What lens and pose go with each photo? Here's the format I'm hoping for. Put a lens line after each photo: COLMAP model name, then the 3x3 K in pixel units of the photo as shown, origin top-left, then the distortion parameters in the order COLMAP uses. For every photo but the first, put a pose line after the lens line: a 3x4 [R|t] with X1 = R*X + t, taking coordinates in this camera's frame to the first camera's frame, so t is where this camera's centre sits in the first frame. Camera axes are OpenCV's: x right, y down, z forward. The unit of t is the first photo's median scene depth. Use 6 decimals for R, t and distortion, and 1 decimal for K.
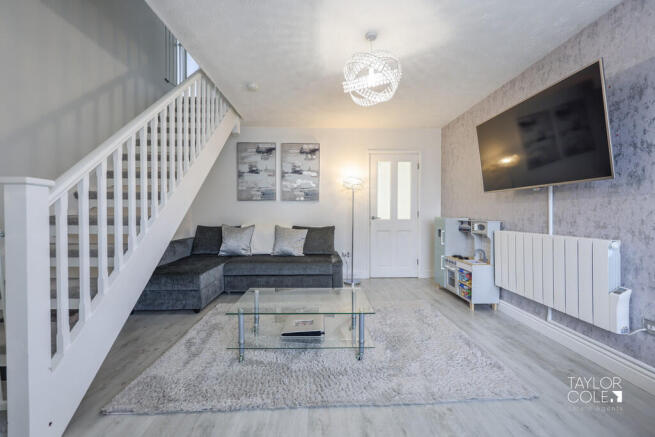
lens RADIAL K [[266.7, 0, 342.3], [0, 266.7, 220.4], [0, 0, 1]] dist [-0.001342, -0.000724]
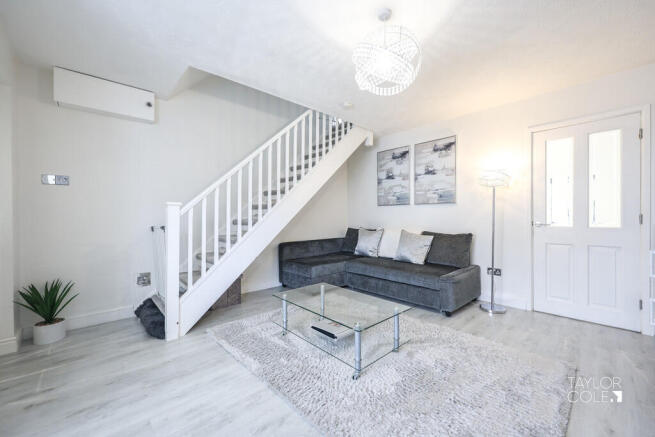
lens RADIAL K [[266.7, 0, 320.9], [0, 266.7, 219.4], [0, 0, 1]] dist [-0.001342, -0.000724]
pose [[0.641308, 0.005269, -0.767265, 0.291506], [-0.018088, 0.999802, -0.008253, -0.006475], [0.767070, 0.019171, 0.641277, 0.132406]]
